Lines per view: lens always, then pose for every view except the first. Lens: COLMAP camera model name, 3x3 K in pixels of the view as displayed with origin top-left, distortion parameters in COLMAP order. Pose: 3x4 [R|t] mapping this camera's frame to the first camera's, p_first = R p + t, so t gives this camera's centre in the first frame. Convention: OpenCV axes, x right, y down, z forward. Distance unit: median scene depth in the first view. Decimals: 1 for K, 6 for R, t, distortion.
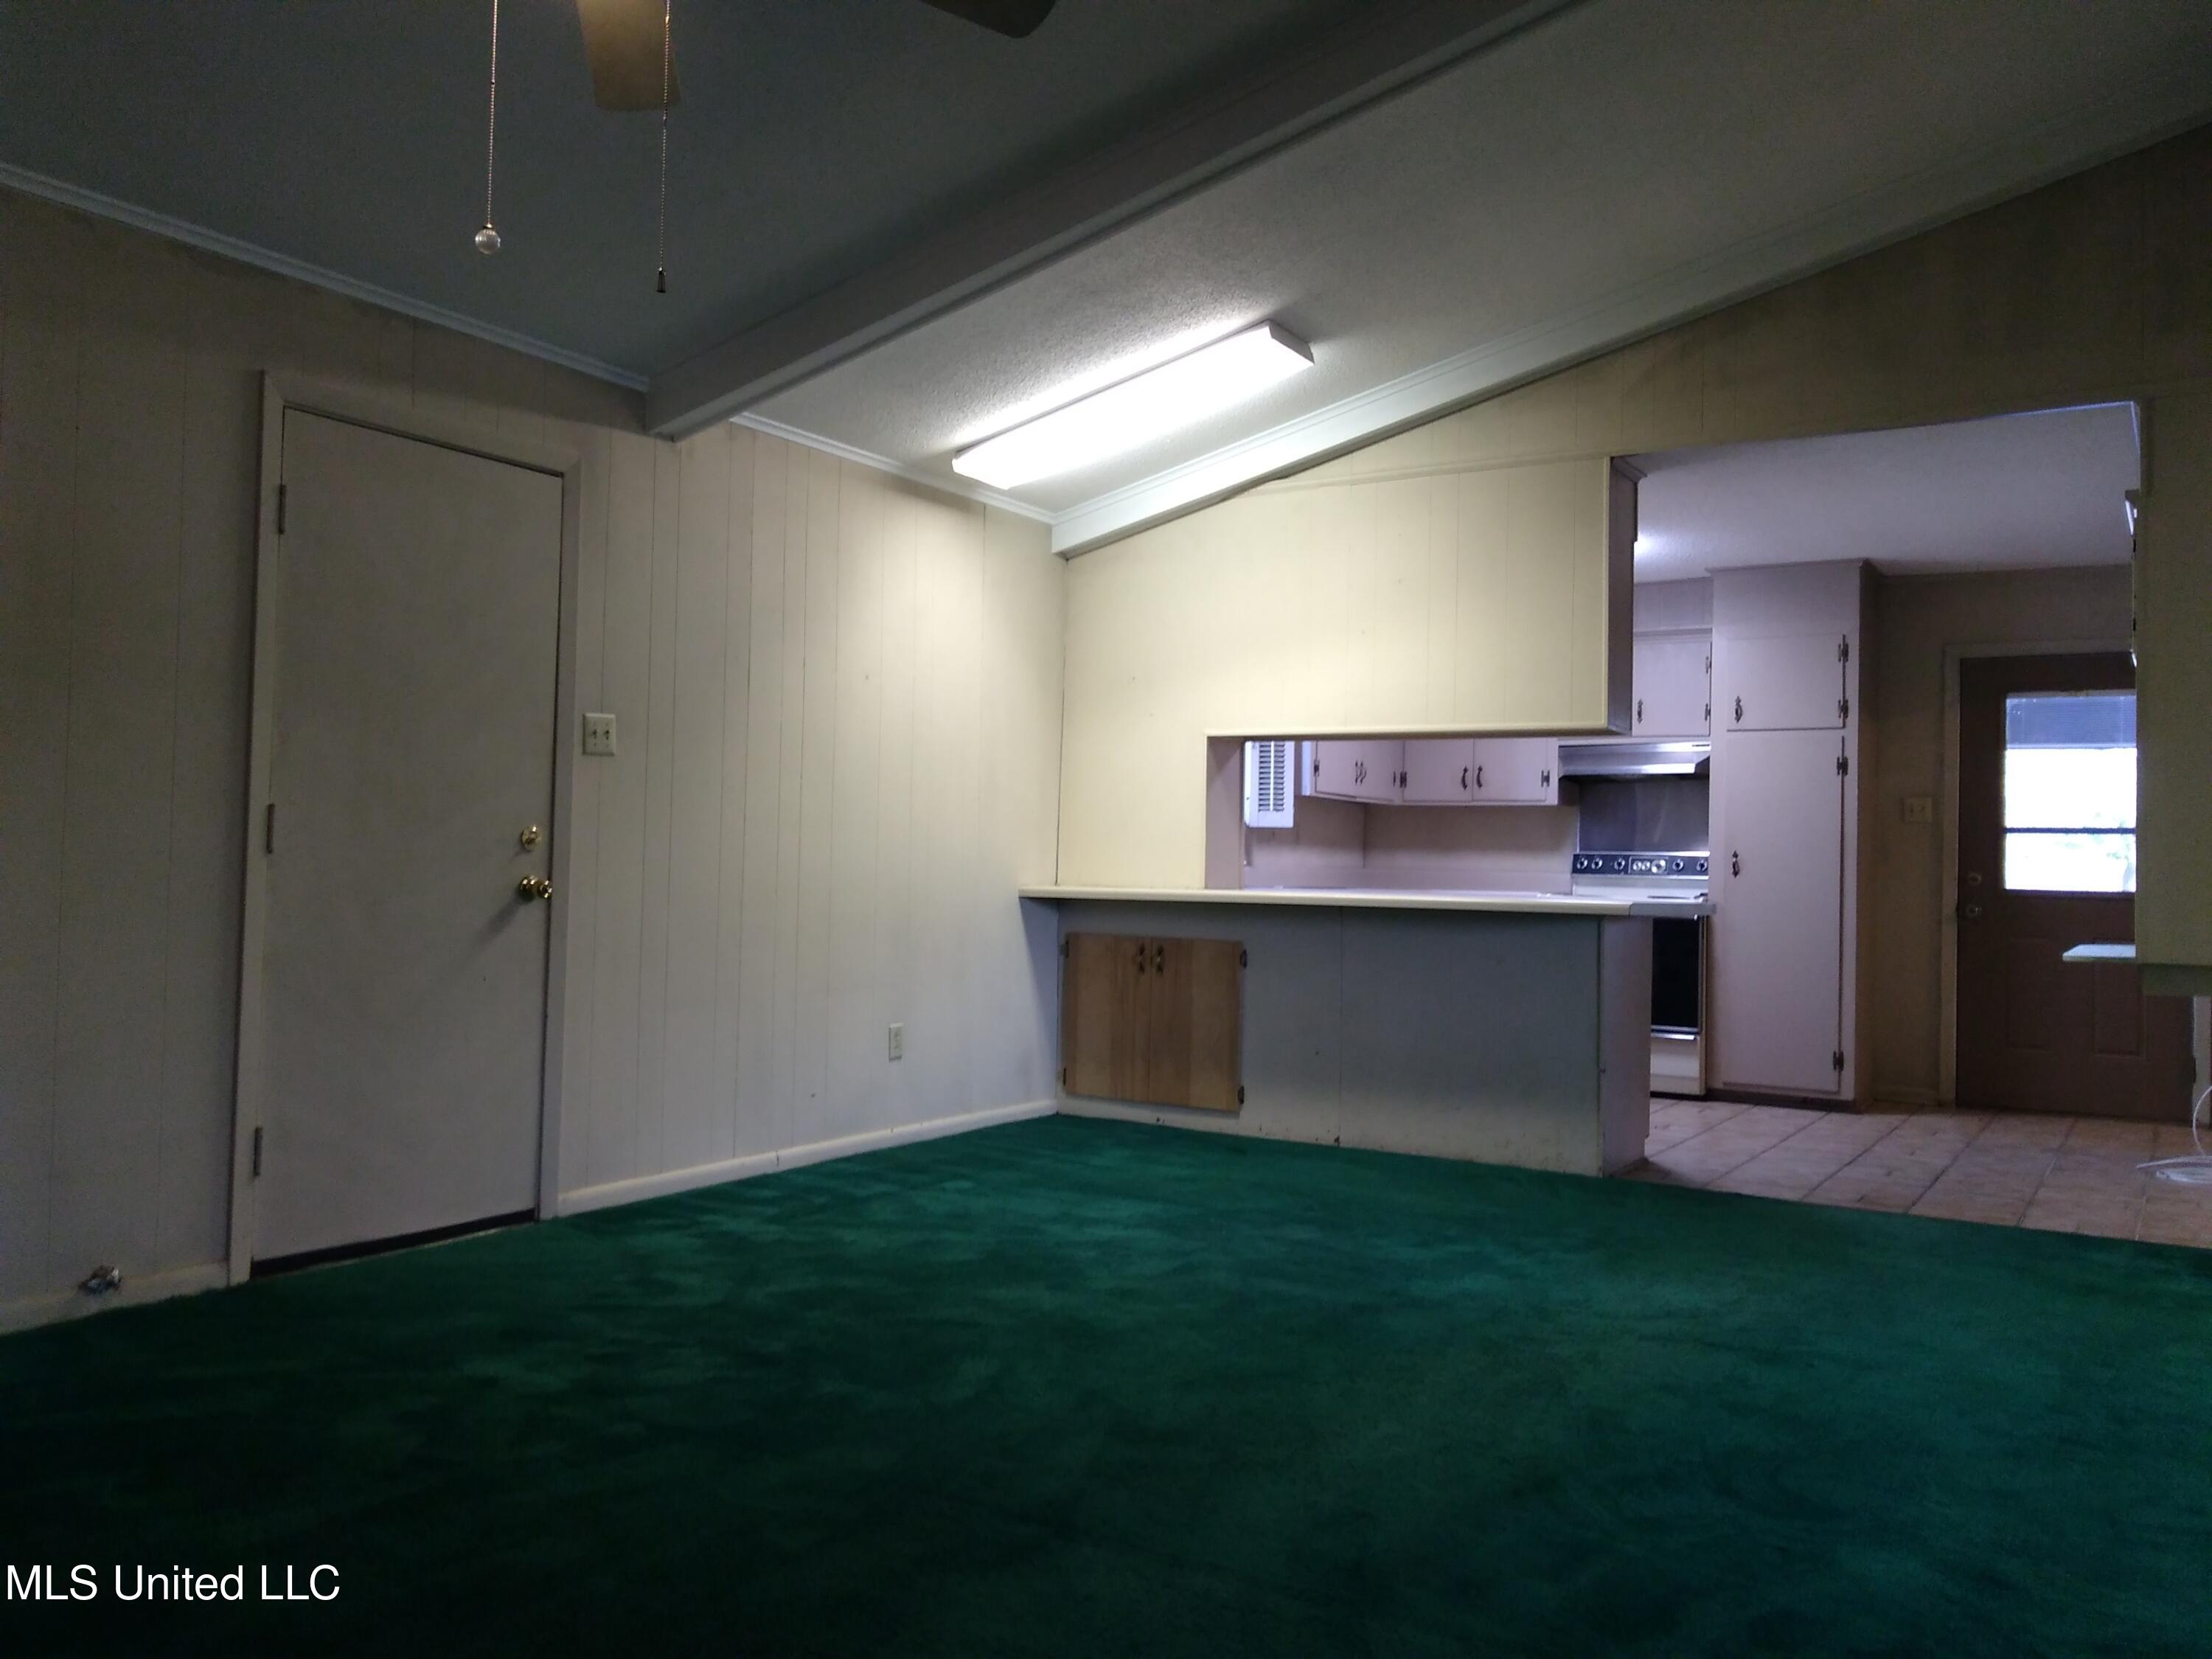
lens RADIAL K [[1768.6, 0, 1120.7], [0, 1768.6, 835.5], [0, 0, 1]] dist [0.084462, -0.134034]
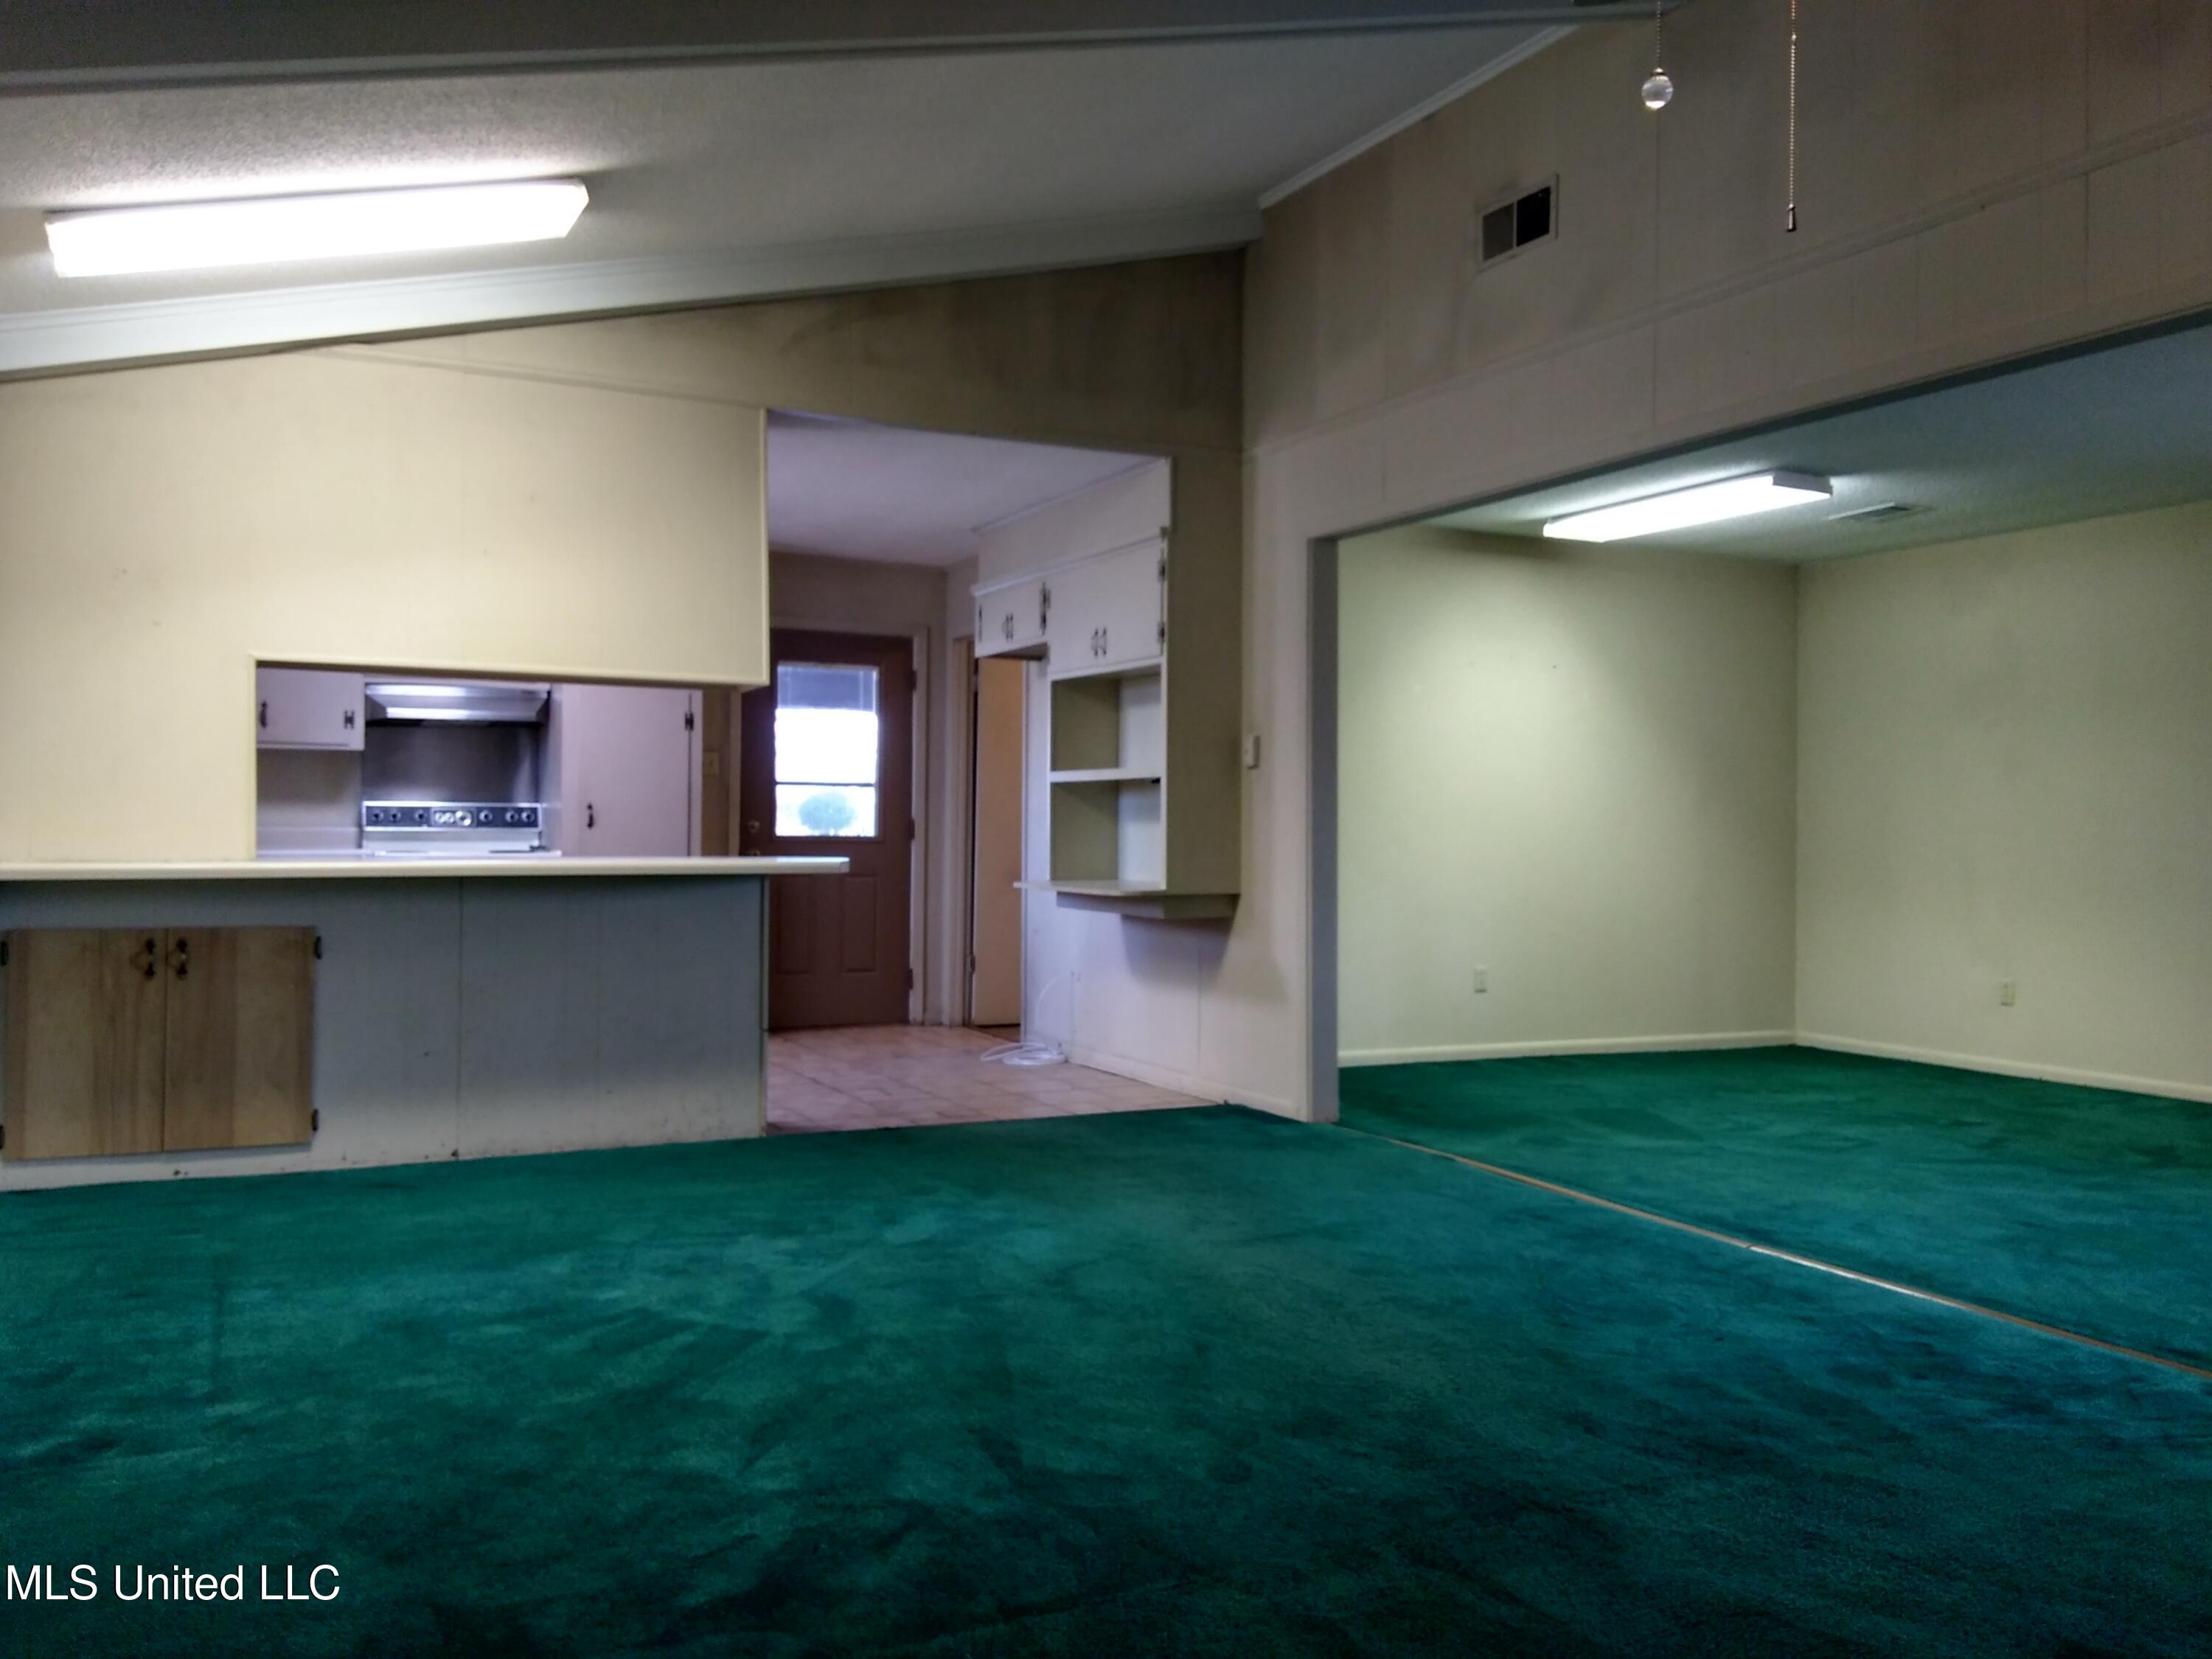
lens RADIAL K [[1768.6, 0, 1120.7], [0, 1768.6, 835.5], [0, 0, 1]] dist [0.084462, -0.134034]
pose [[0.526022, -0.021039, 0.850211, -0.411320], [-0.010929, 0.999444, 0.031493, -0.008990], [-0.850401, -0.025858, 0.525499, 0.275636]]
